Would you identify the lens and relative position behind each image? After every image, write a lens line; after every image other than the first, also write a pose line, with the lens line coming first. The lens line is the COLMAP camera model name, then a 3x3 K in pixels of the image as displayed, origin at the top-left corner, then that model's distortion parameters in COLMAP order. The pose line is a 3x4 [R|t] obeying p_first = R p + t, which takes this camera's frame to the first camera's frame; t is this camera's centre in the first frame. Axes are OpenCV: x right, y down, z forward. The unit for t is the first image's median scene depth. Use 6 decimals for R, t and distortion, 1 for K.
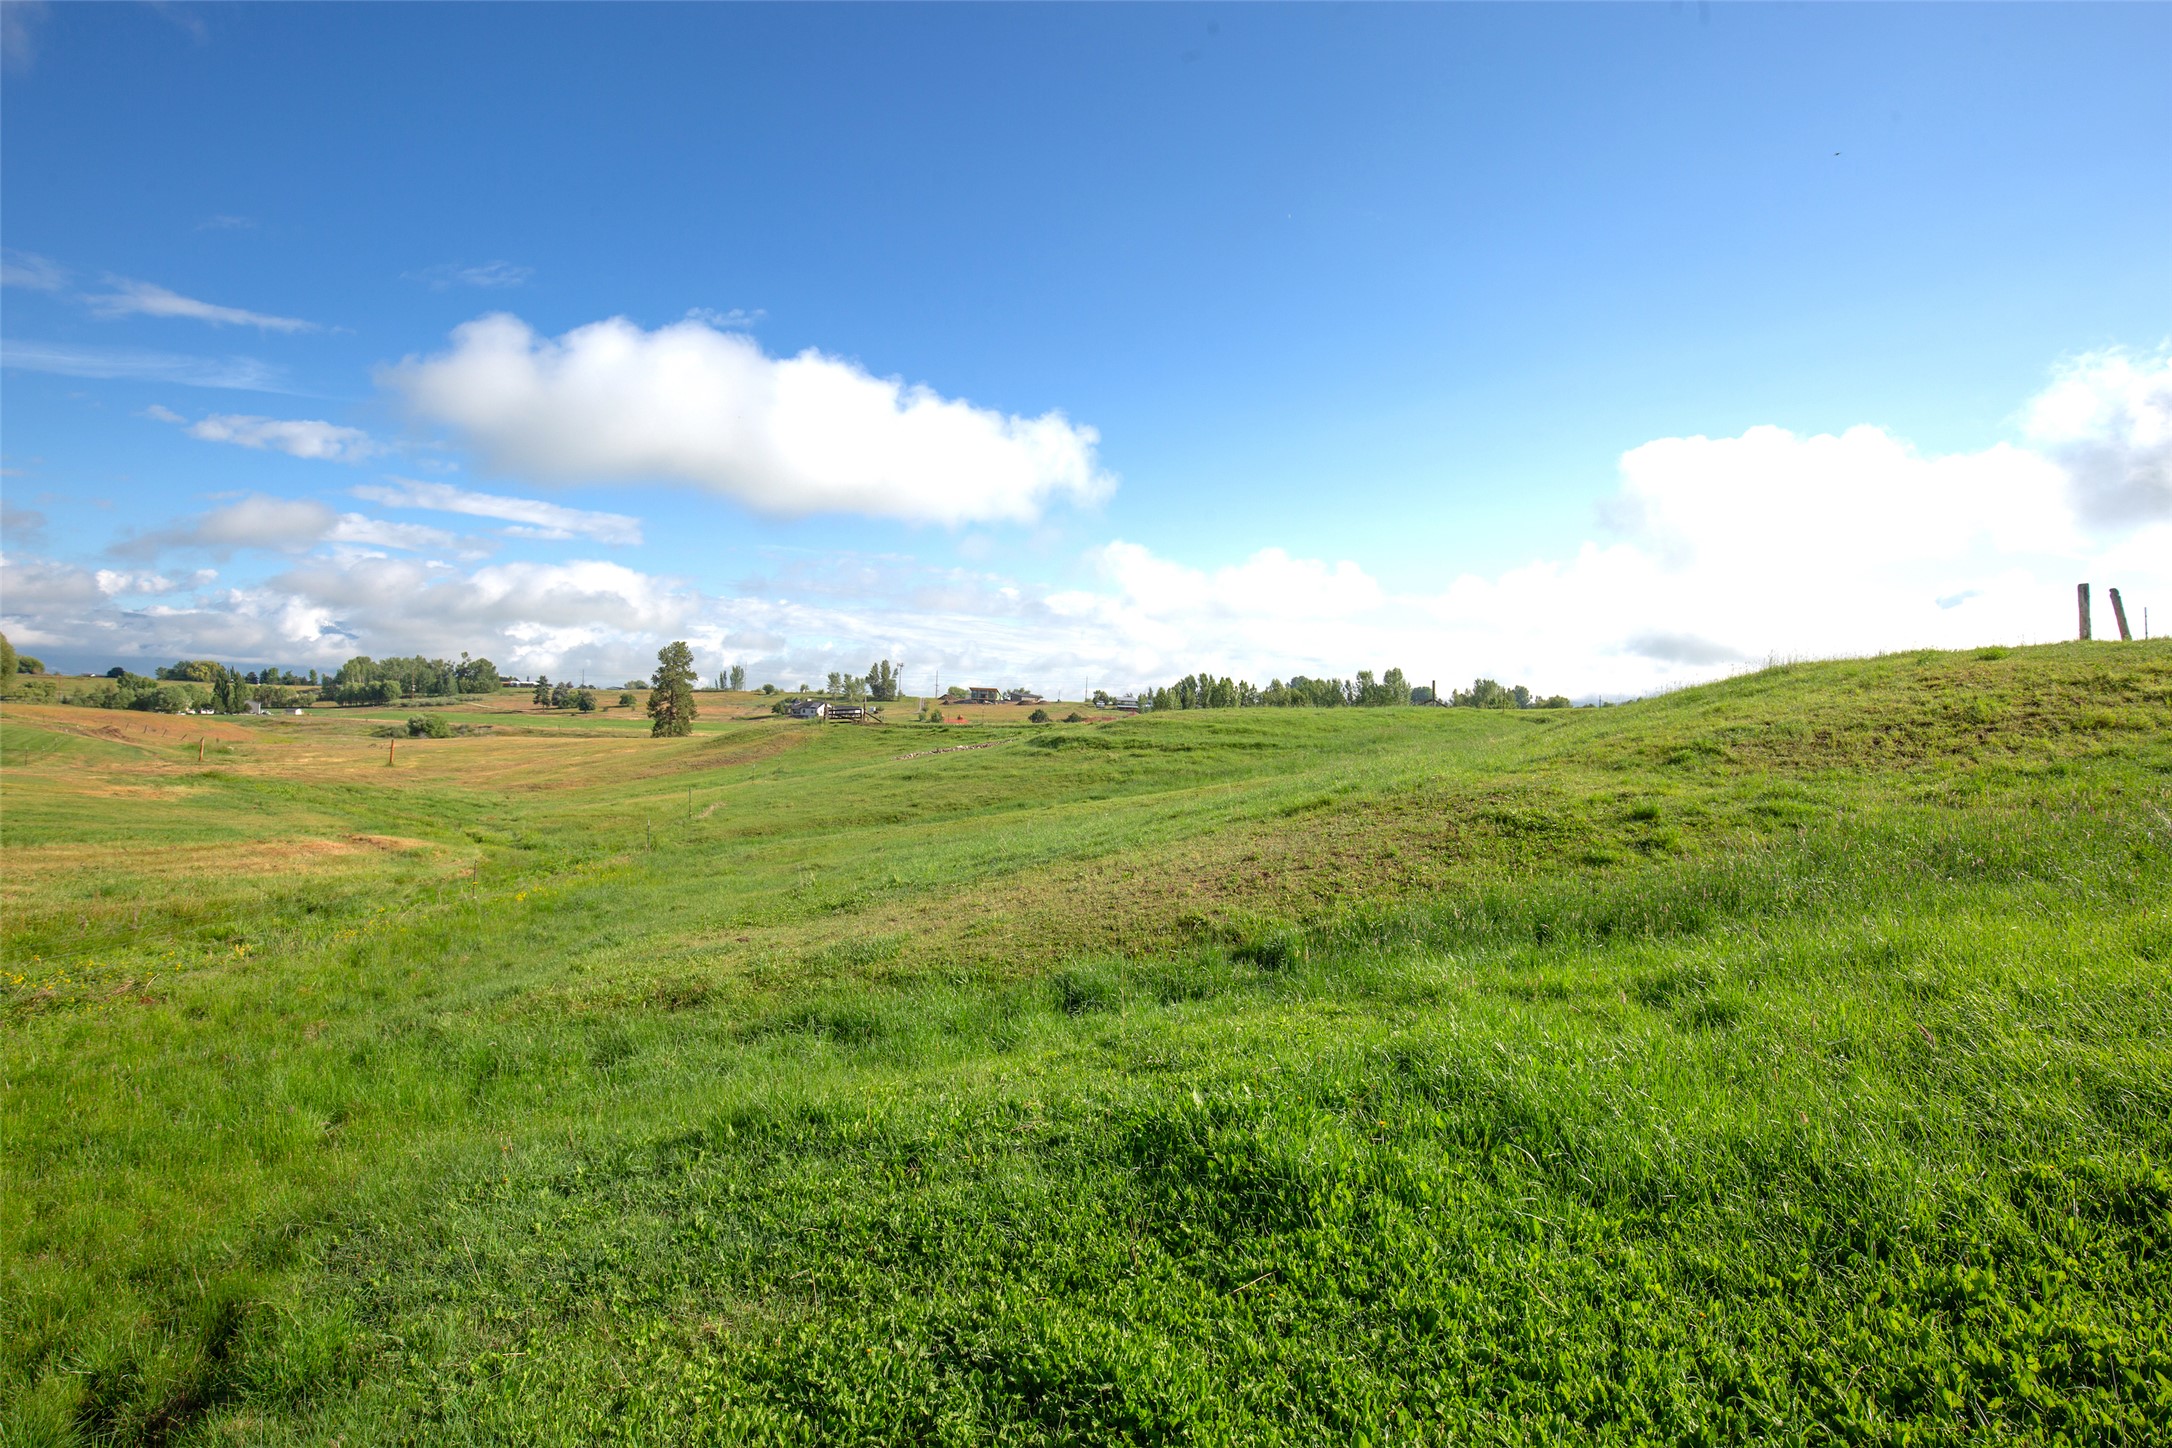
lens RADIAL K [[1091.3, 0, 1082.6], [0, 1091.3, 726.2], [0, 0, 1]] dist [-0.017043, 0.000954]
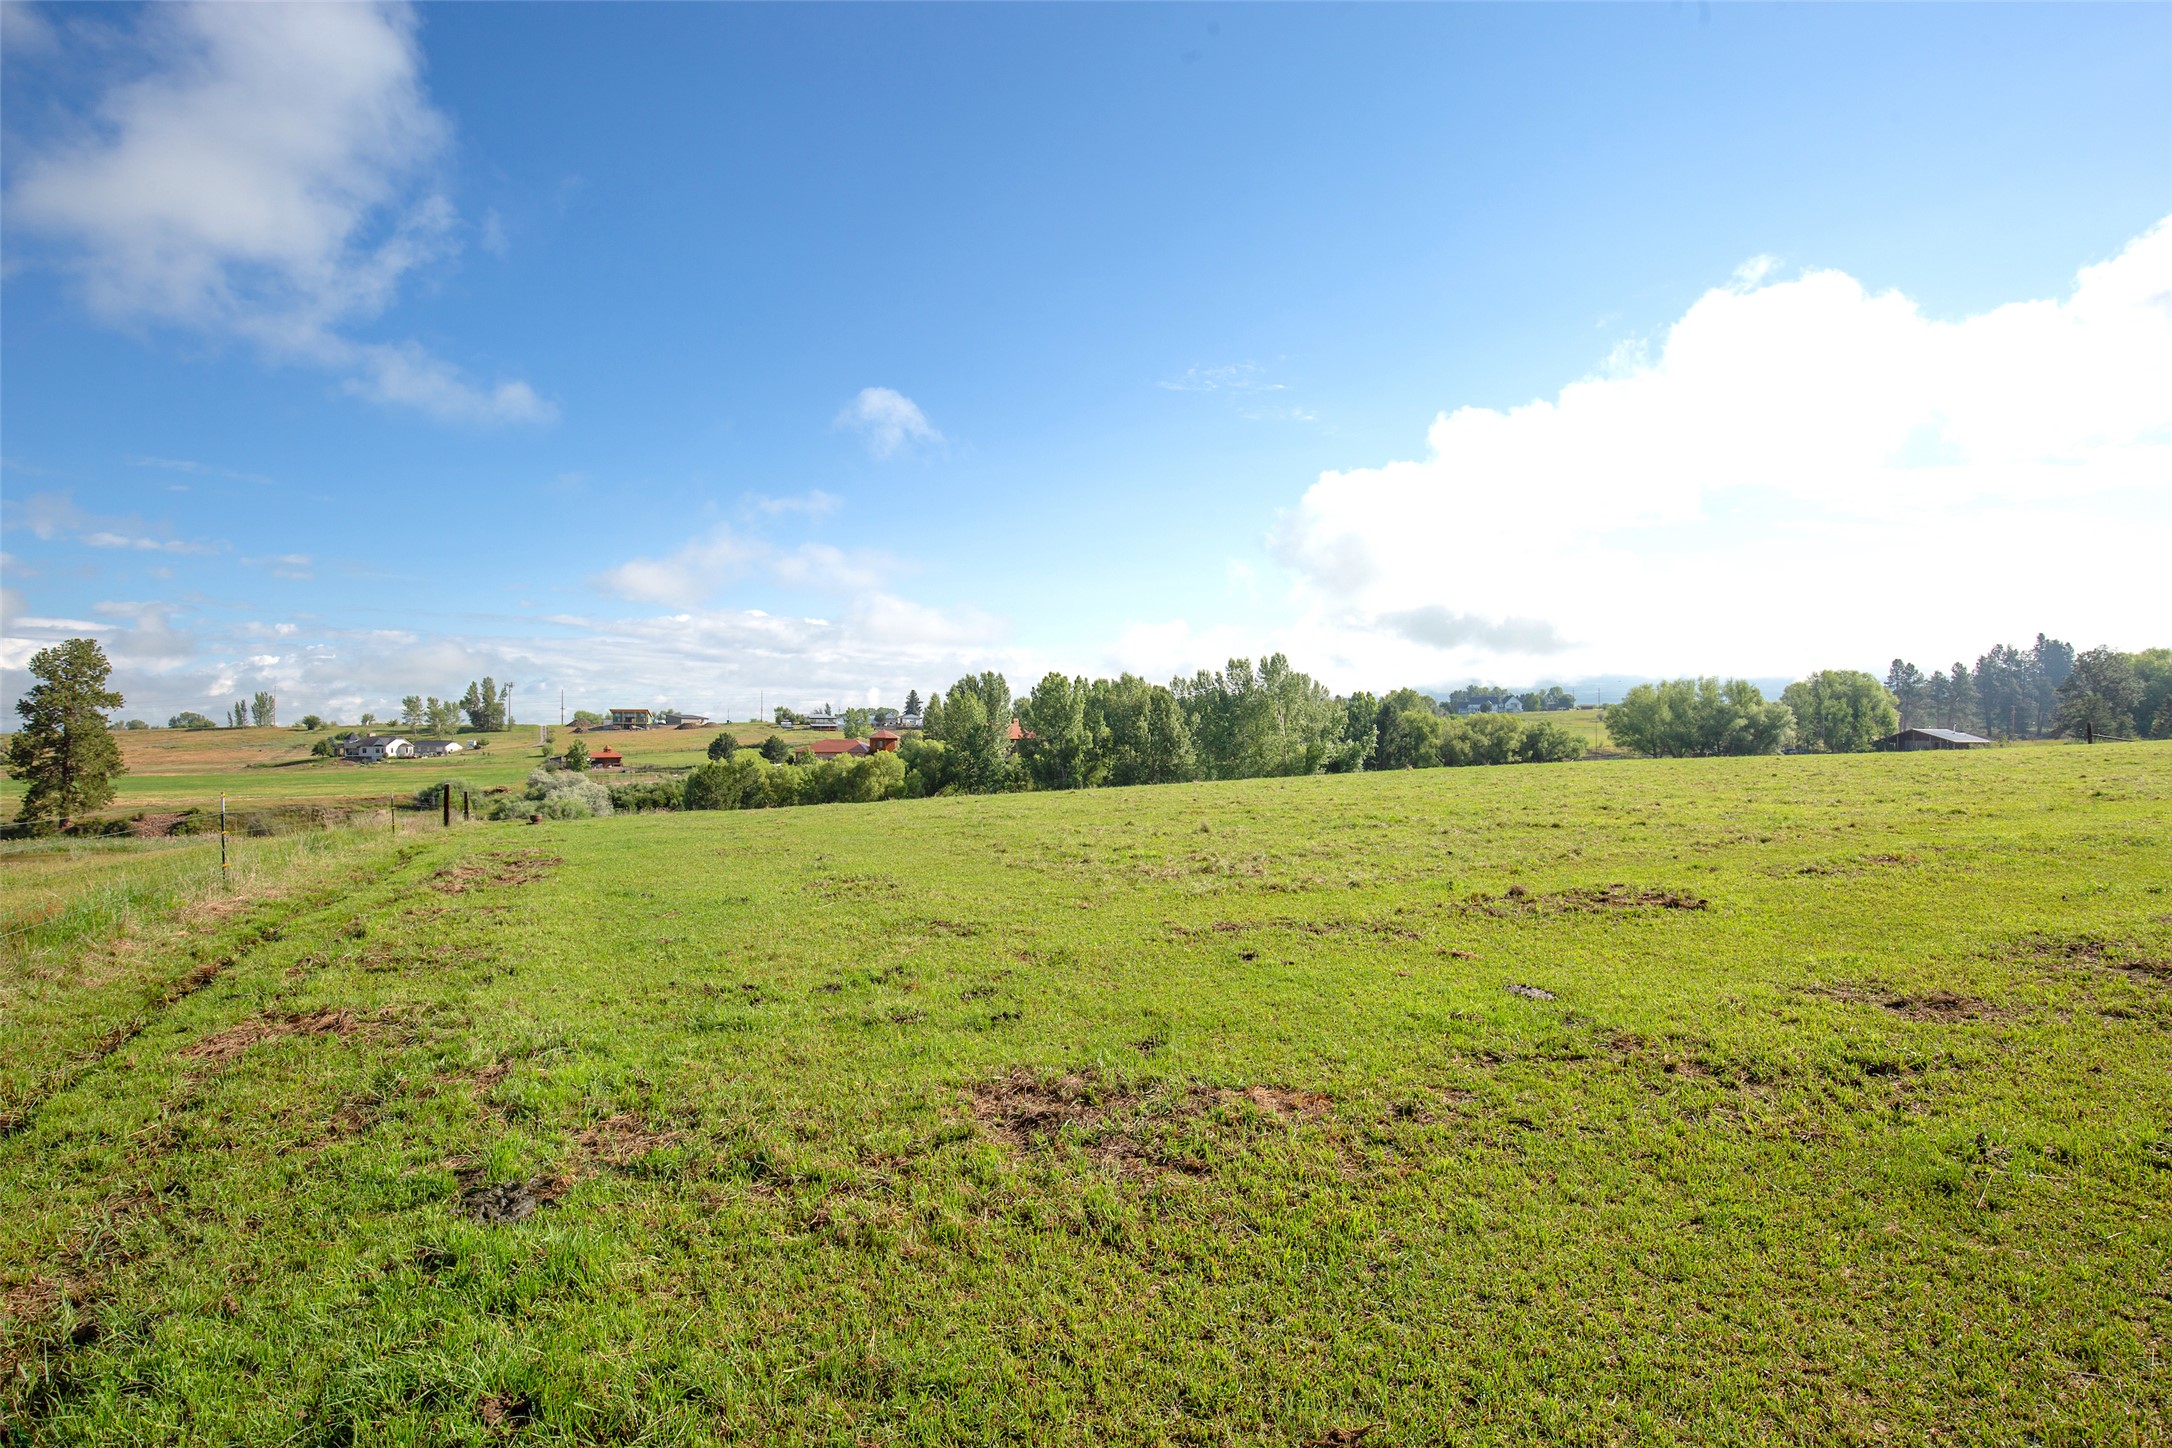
lens RADIAL K [[1074.1, 0, 1086.0], [0, 1074.1, 724.0], [0, 0, 1]] dist [-0.022320, 0.000388]
pose [[0.943556, -0.042393, 0.328488, -0.034205], [0.047513, 0.998842, -0.007571, -0.003169], [-0.327787, 0.022751, 0.944478, 0.168144]]
